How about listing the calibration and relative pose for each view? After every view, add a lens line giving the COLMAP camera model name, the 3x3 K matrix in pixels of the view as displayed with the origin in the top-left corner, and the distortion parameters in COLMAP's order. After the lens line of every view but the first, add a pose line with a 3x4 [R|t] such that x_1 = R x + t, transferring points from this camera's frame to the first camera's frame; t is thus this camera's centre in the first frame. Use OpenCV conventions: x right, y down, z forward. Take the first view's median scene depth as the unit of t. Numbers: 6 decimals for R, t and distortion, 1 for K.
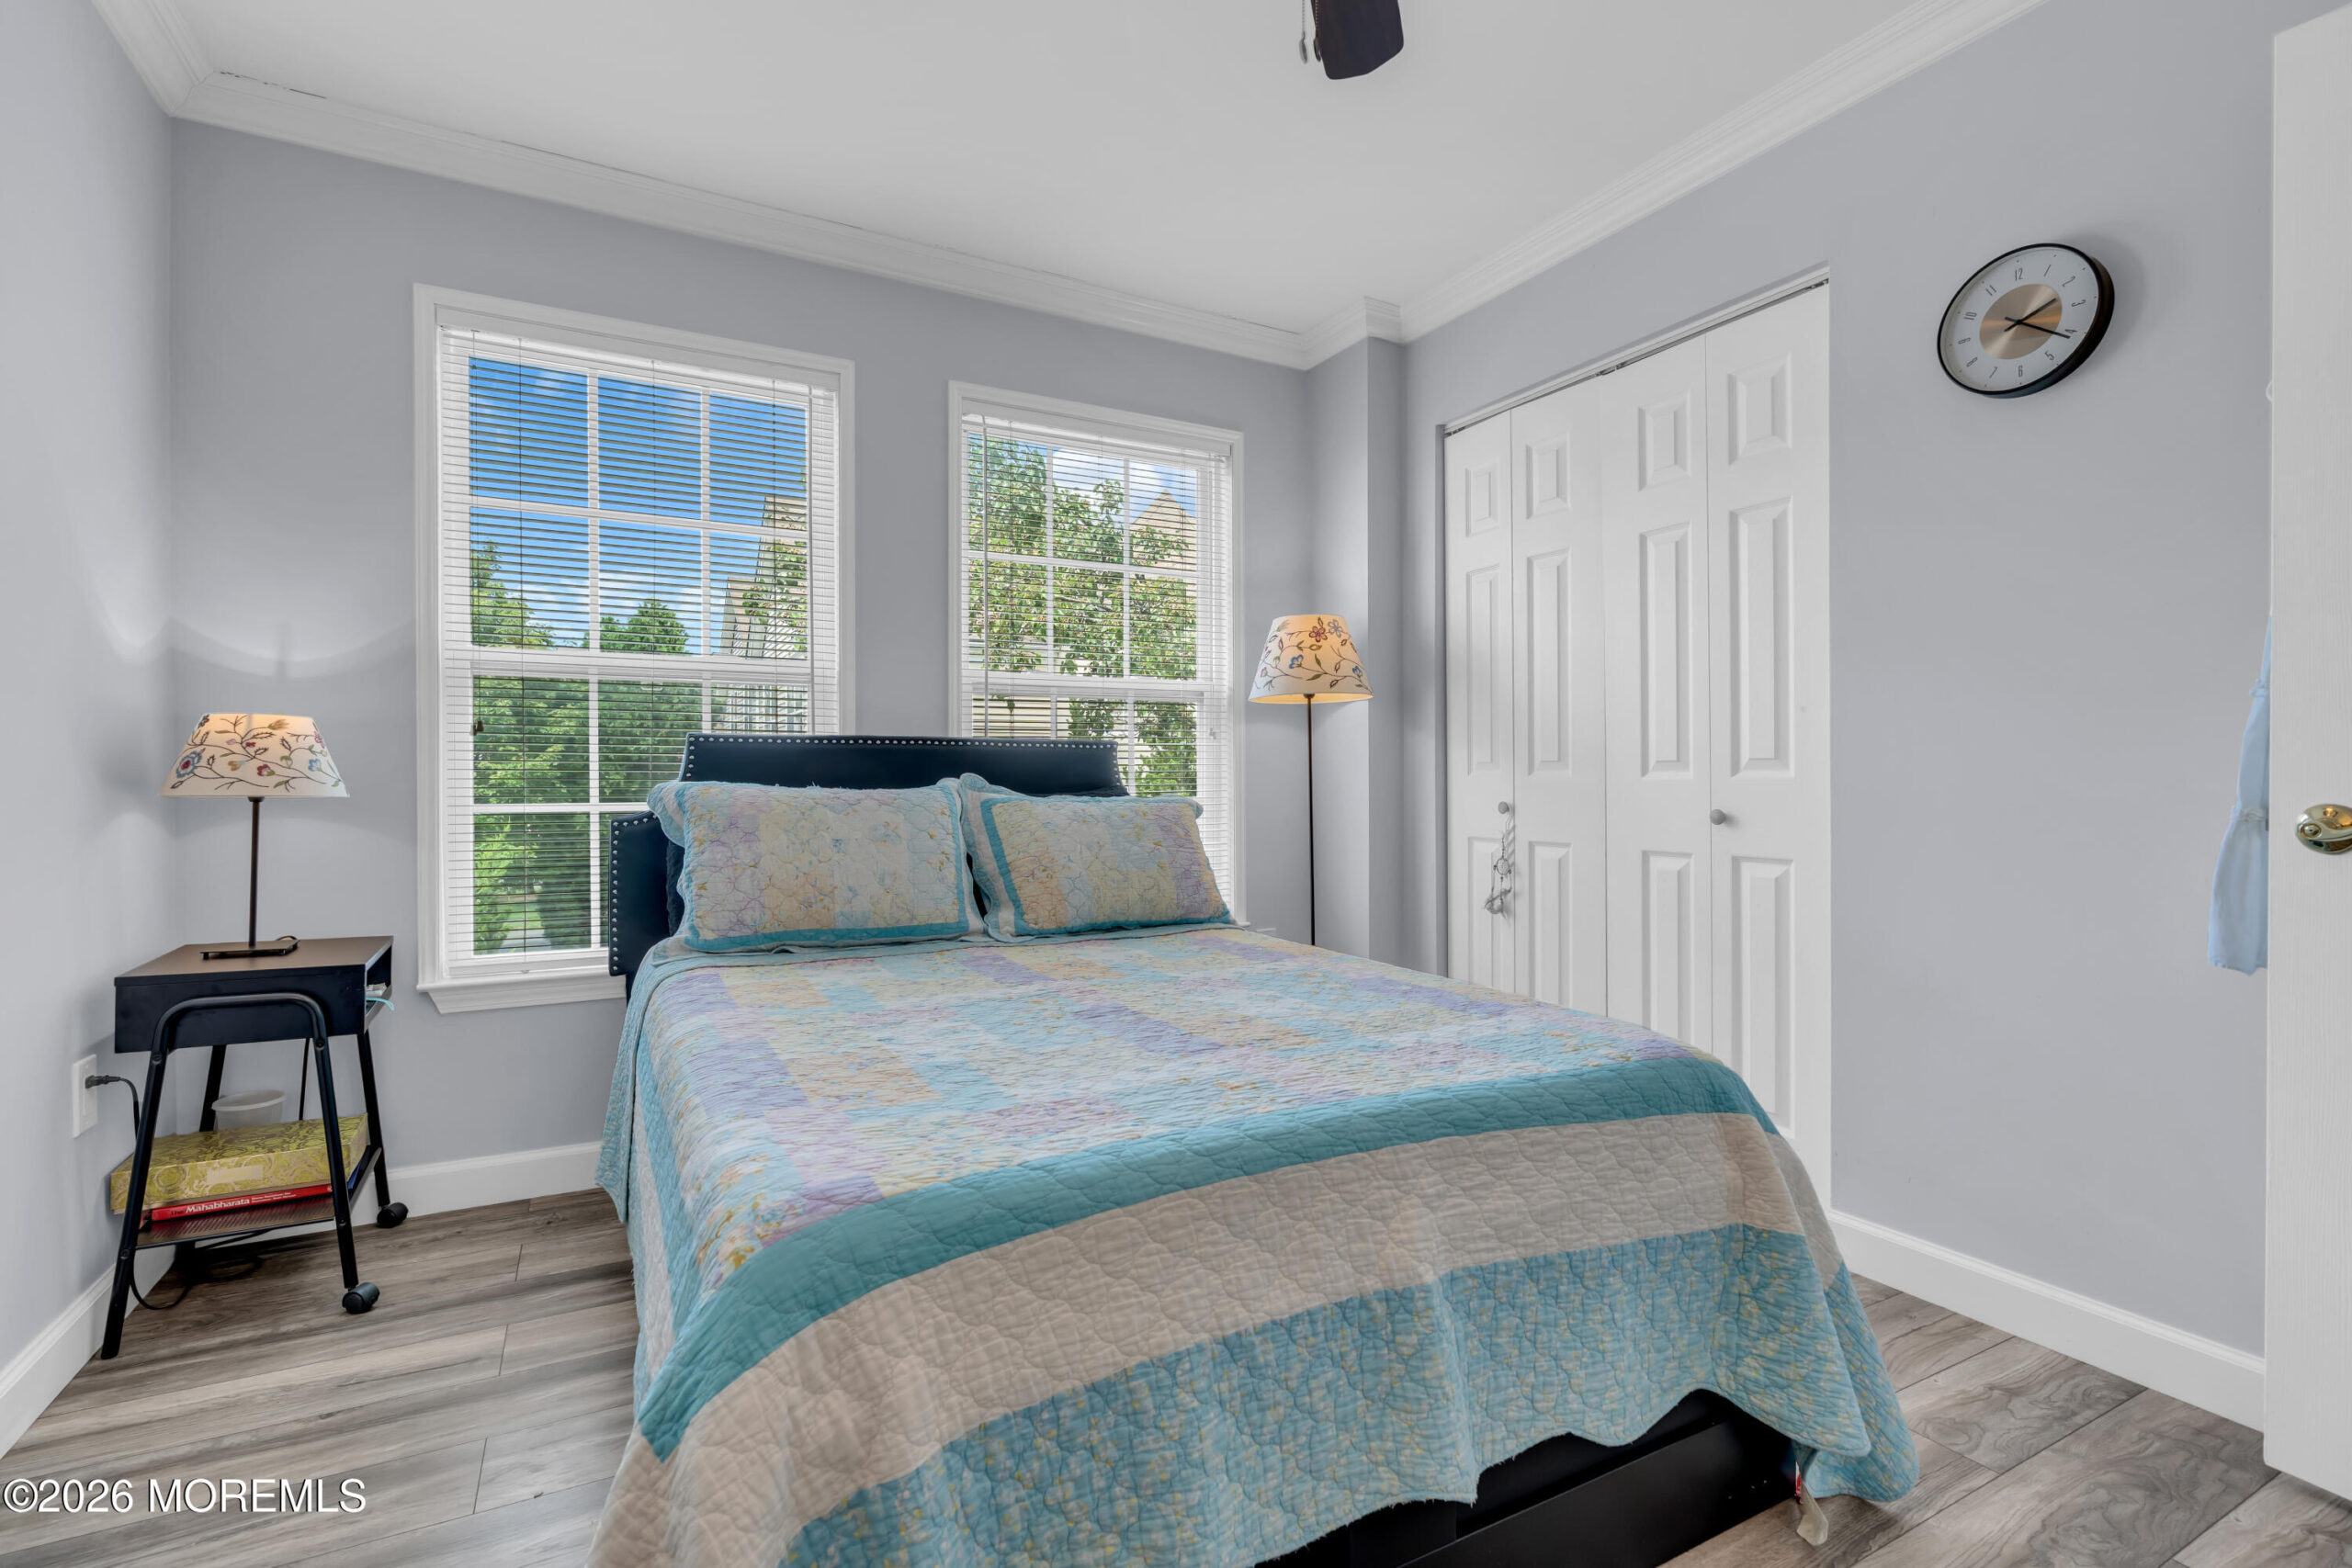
lens RADIAL K [[1064.0, 0, 1177.3], [0, 1064.0, 770.9], [0, 0, 1]] dist [-0.016327, 0.004783]
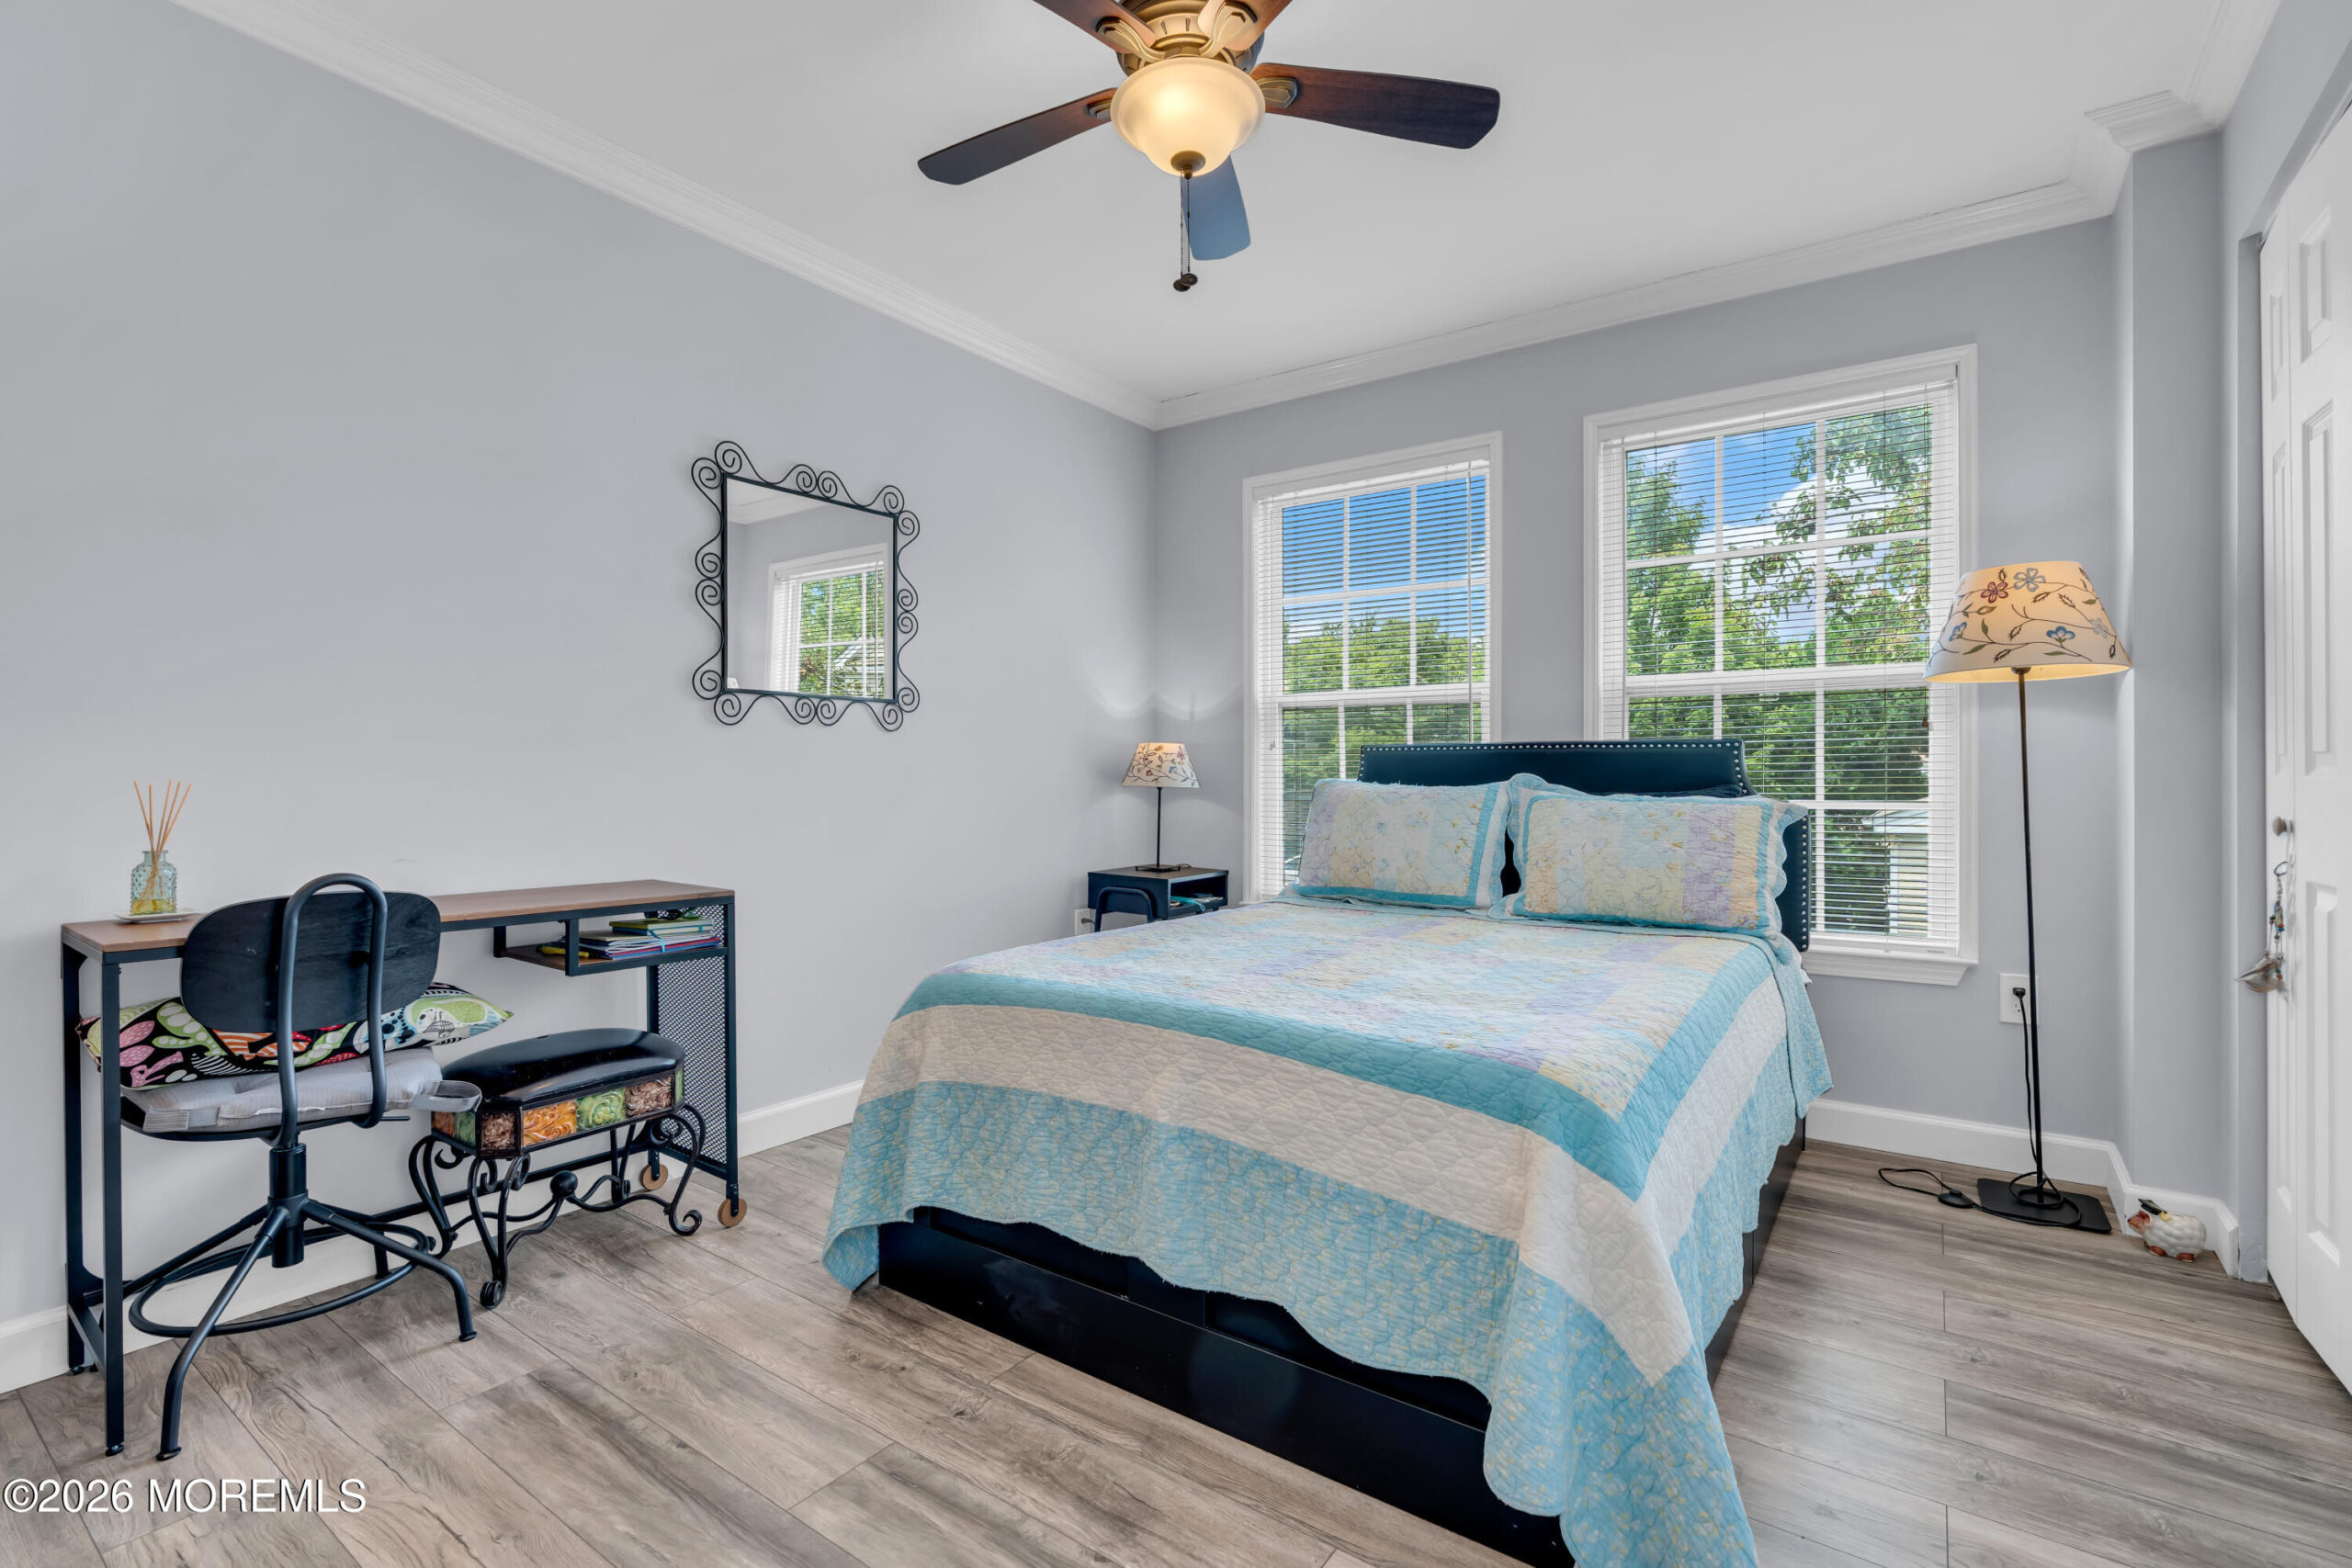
lens RADIAL K [[1046.2, 0, 1175.9], [0, 1046.2, 772.1], [0, 0, 1]] dist [-0.009524, 0.000137]
pose [[0.446772, -0.002751, -0.894644, 0.704843], [0.004932, 0.999988, -0.000611, -0.000565], [0.894634, -0.004139, 0.446780, 0.170066]]
